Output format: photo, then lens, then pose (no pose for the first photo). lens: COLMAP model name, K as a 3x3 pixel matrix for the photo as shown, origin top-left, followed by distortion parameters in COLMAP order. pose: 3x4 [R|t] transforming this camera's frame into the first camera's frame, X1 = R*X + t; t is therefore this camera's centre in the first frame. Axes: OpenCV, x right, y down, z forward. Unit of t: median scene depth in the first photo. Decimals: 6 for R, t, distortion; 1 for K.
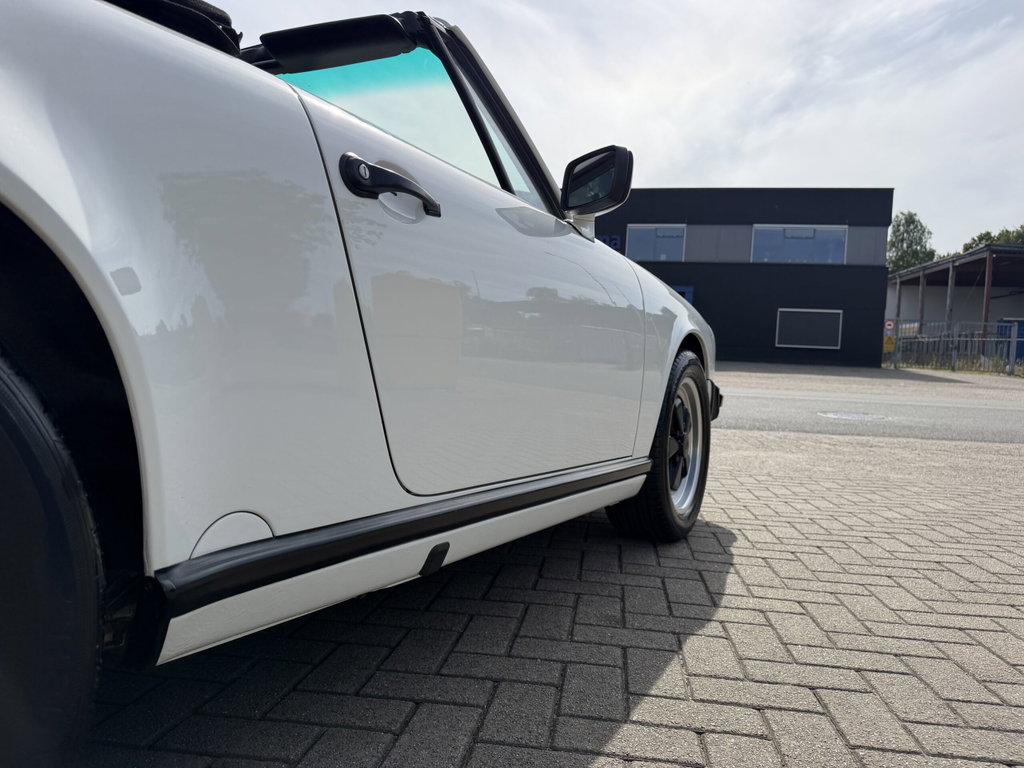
lens RADIAL K [[715.7, 0, 507.6], [0, 715.7, 380.5], [0, 0, 1]] dist [0.066442, -0.084871]
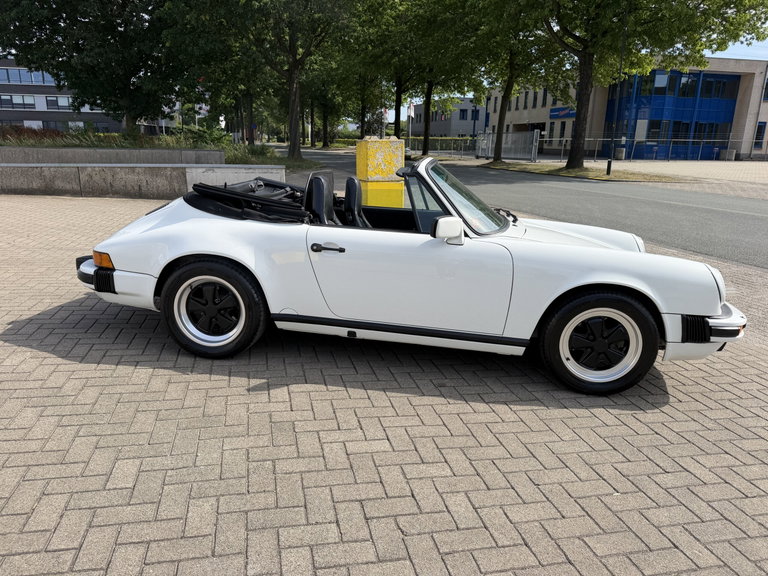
lens RADIAL K [[536.8, 0, 380.7], [0, 536.8, 285.4], [0, 0, 1]] dist [0.066442, -0.084871]
pose [[0.368142, 0.204881, -0.906915, 2.019907], [-0.047932, 0.978304, 0.201552, -0.483874], [0.928533, -0.030729, 0.369975, 0.046024]]
